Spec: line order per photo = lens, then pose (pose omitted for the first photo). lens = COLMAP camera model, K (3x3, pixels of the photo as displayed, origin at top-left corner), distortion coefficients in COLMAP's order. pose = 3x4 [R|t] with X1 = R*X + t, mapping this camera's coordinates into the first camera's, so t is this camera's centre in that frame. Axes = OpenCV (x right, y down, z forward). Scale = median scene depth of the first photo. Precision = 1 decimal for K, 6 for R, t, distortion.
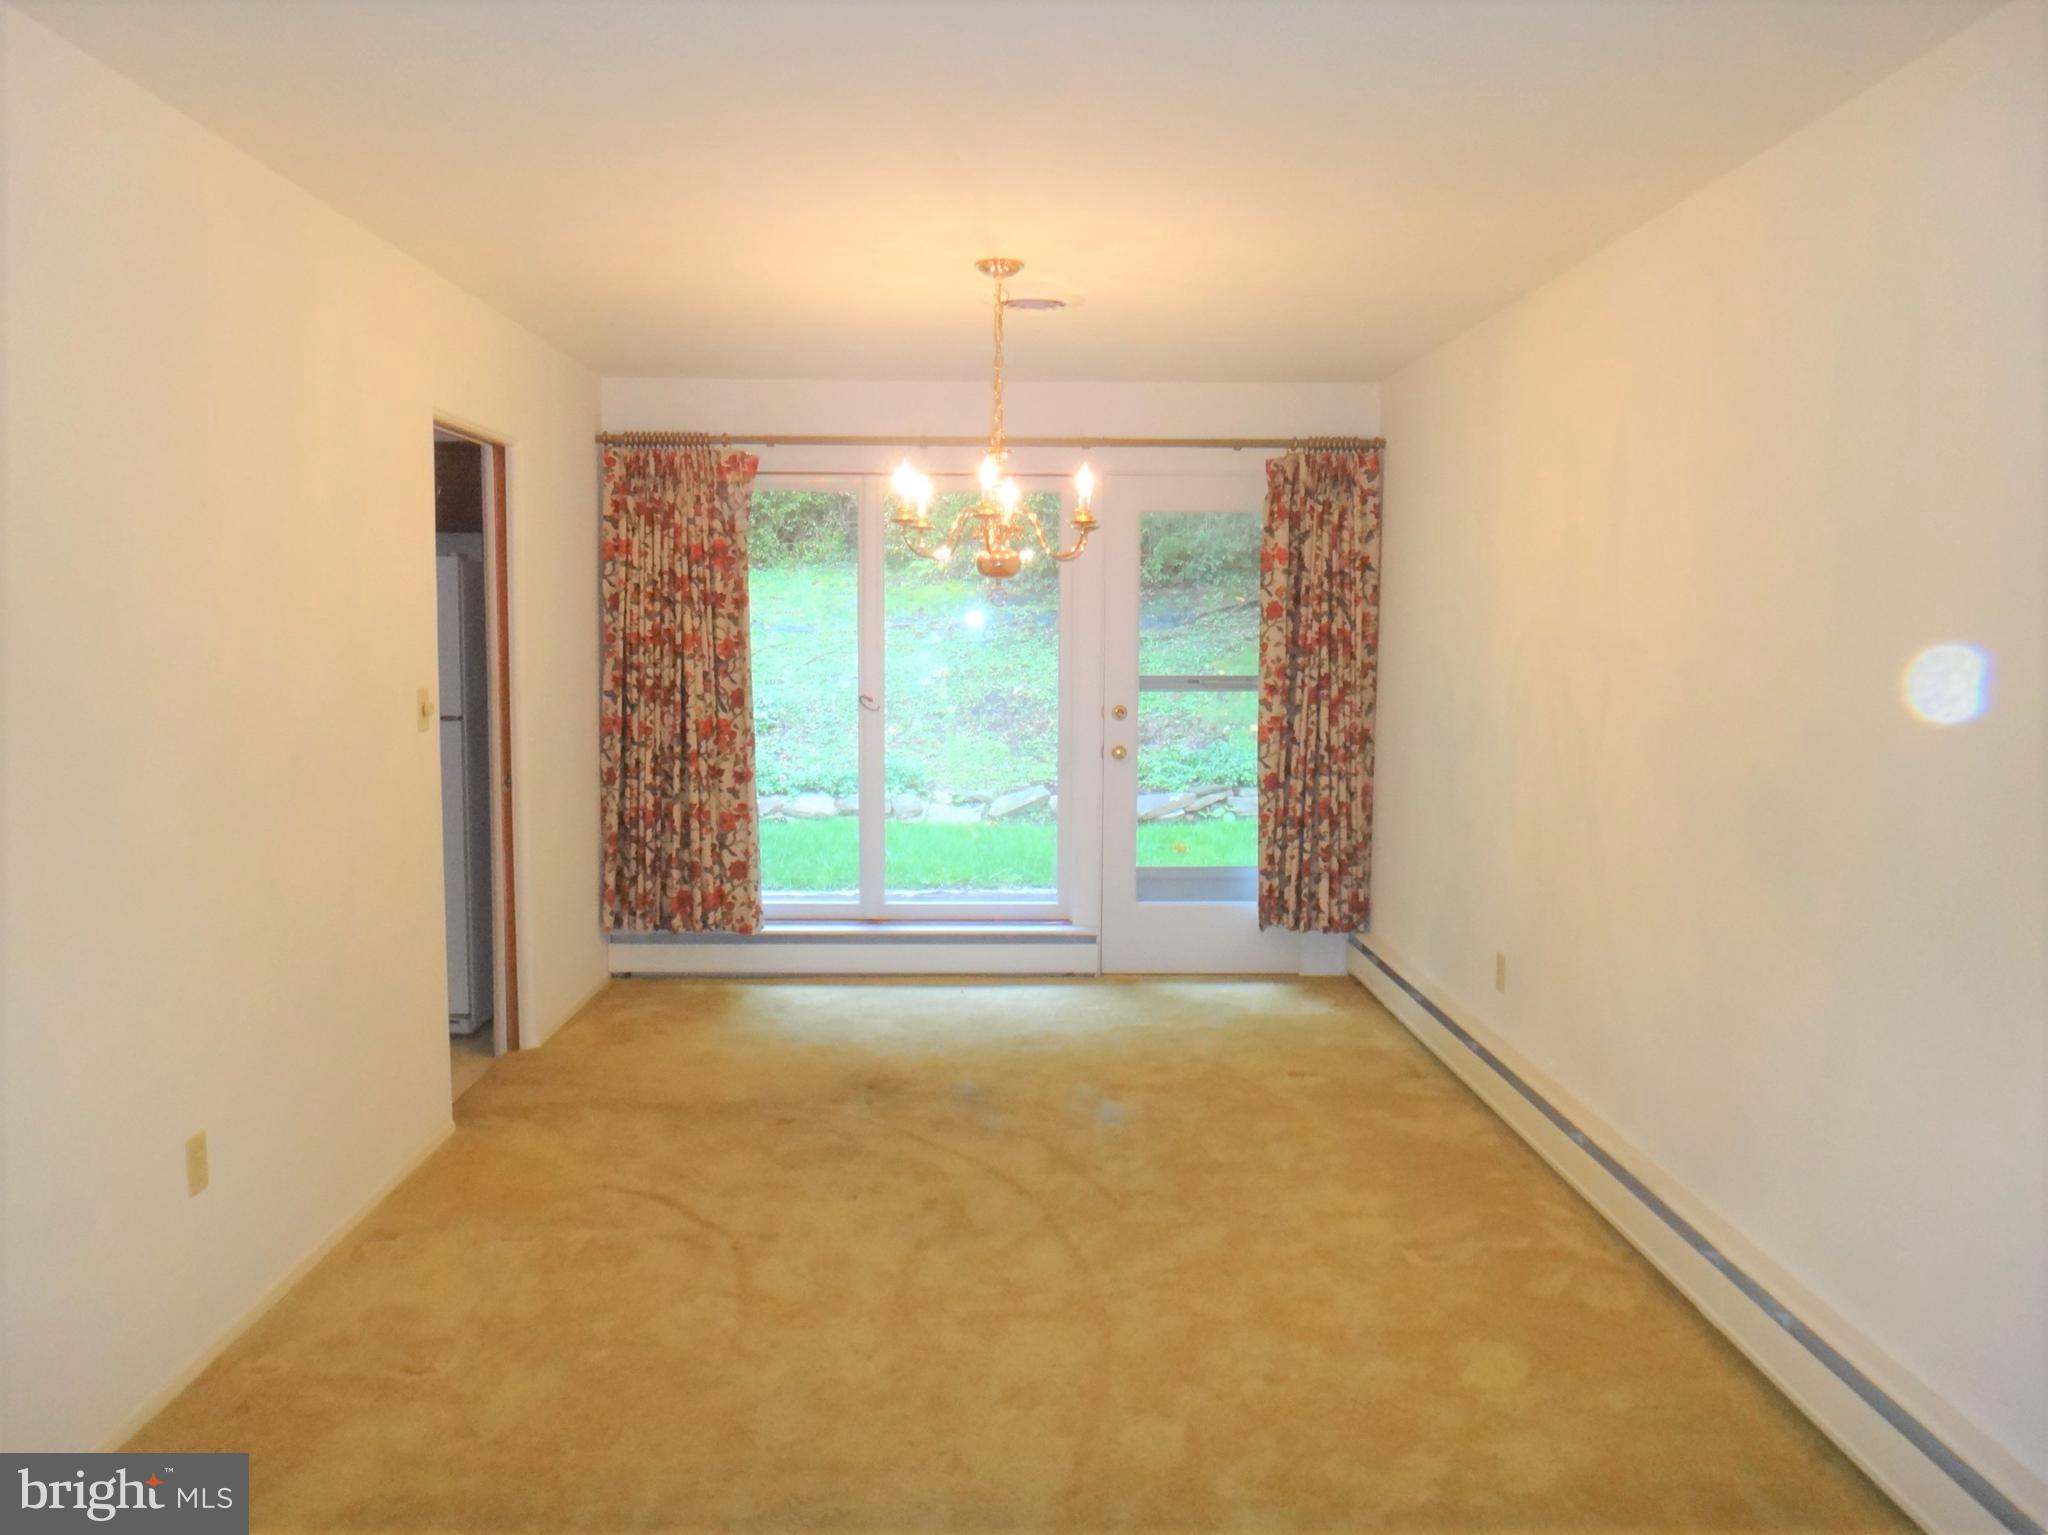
lens RADIAL K [[1630.2, 0, 1024.0], [0, 1630.2, 767.5], [0, 0, 1]] dist [-0.004579, -0.001035]
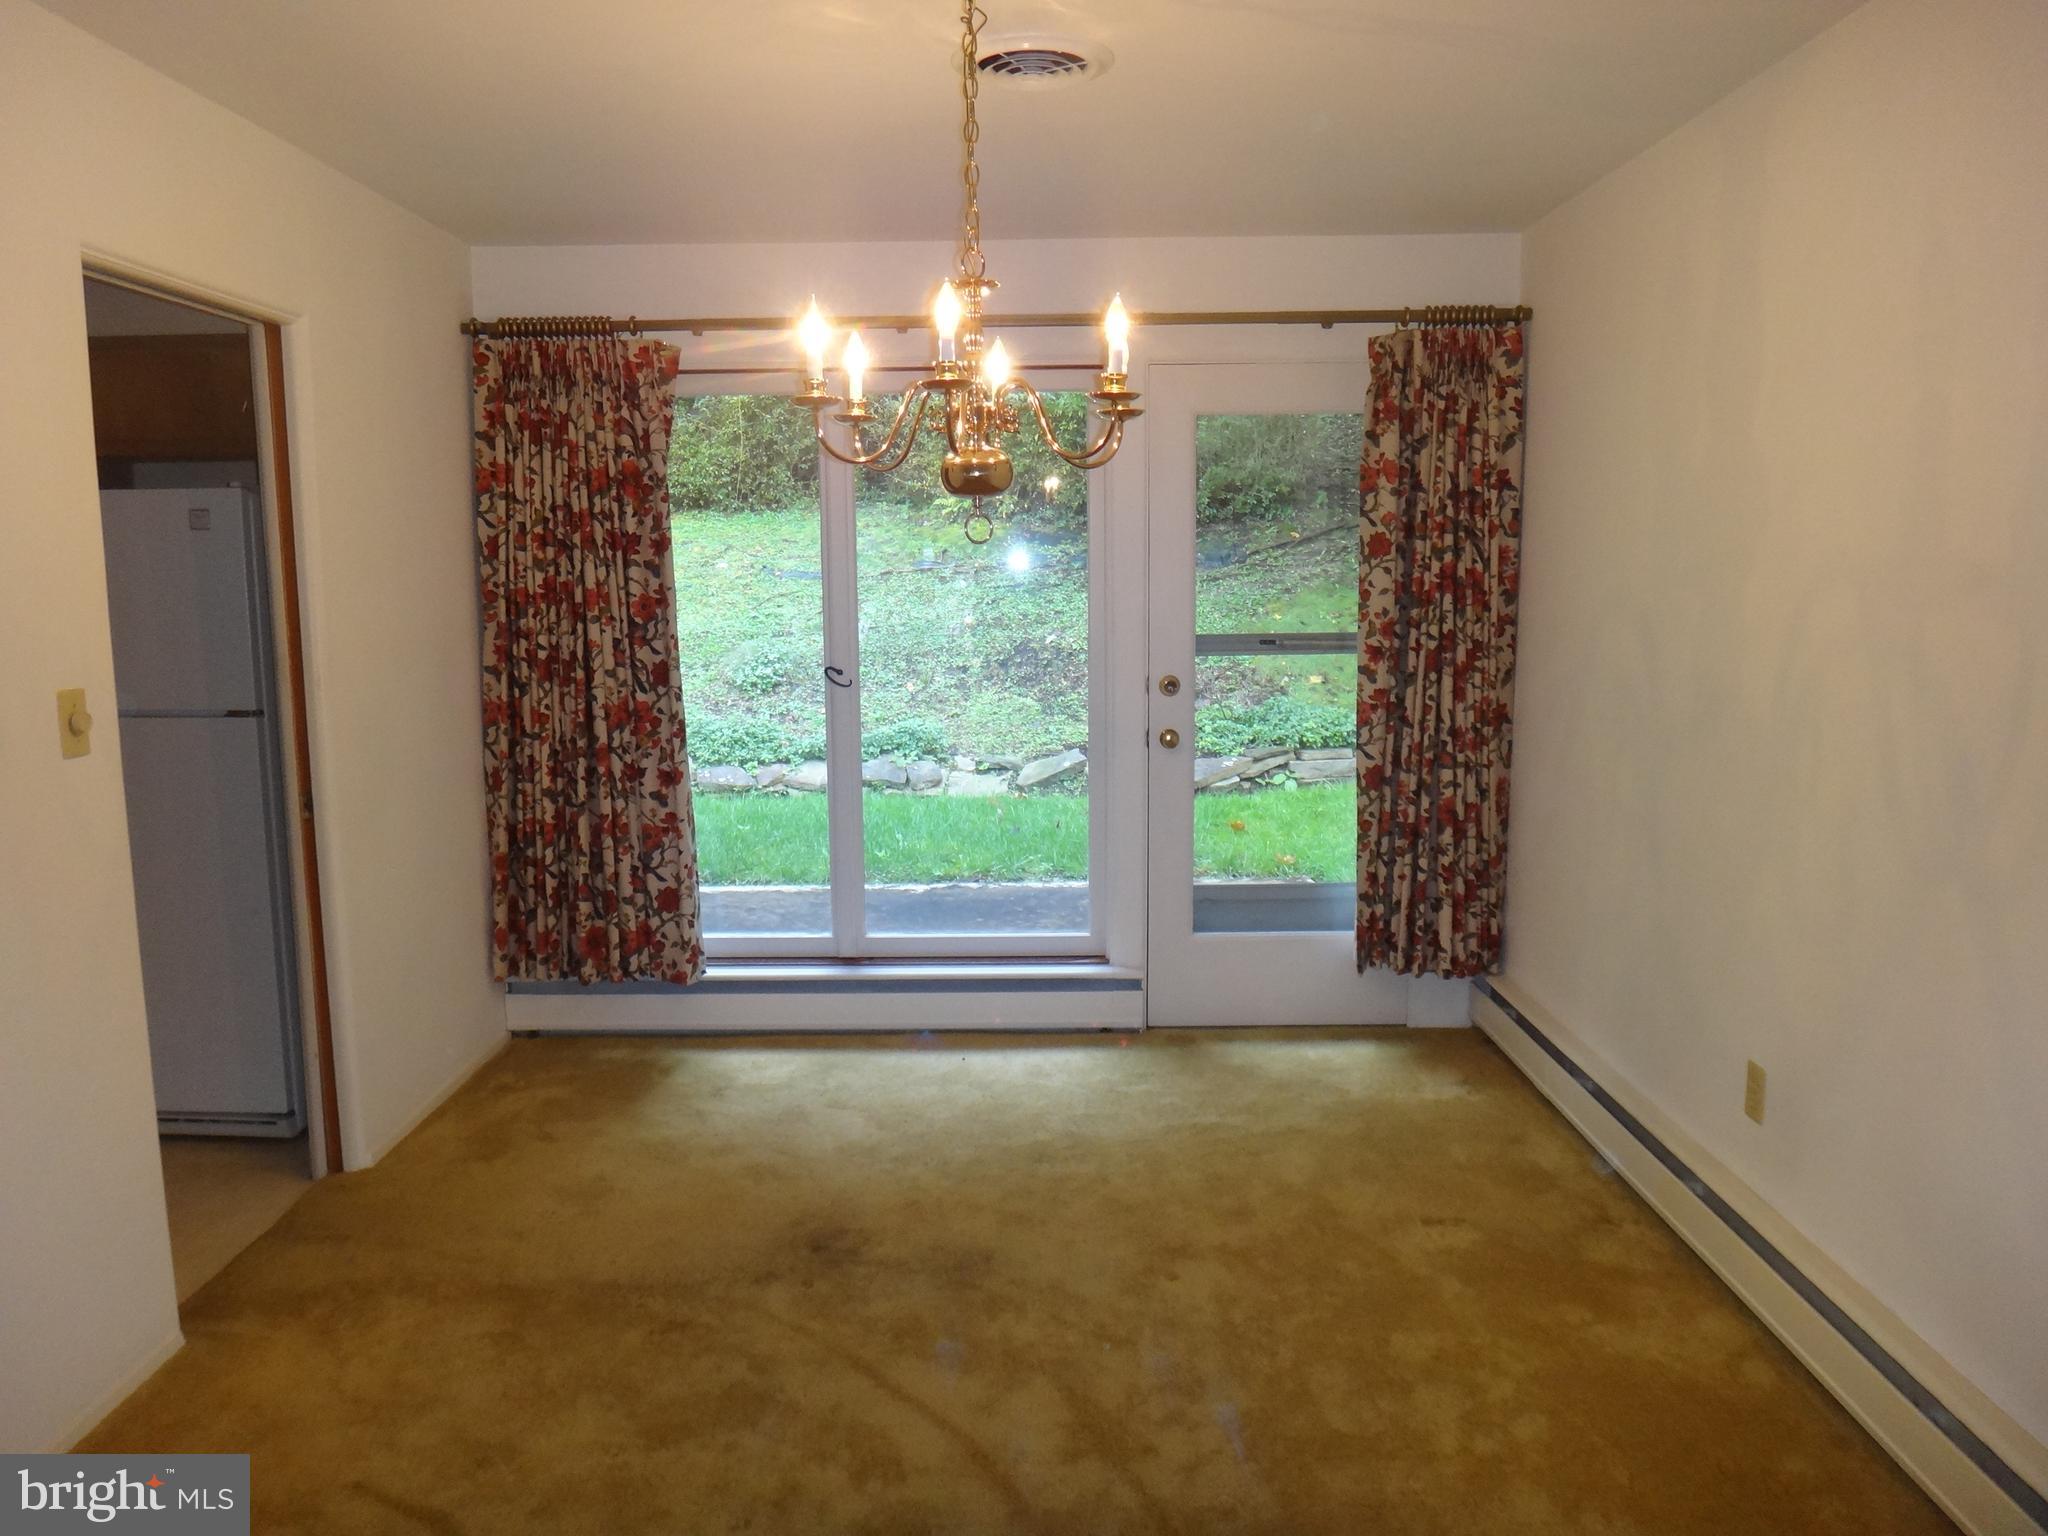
lens RADIAL K [[1493.6, 0, 1024.0], [0, 1493.6, 768.0], [0, 0, 1]] dist [-0.026645, 0.004595]
pose [[0.999422, -0.010413, -0.032347, 0.013813], [0.011960, 0.998775, 0.048021, -0.030048], [0.031807, -0.048380, 0.998322, 0.316091]]
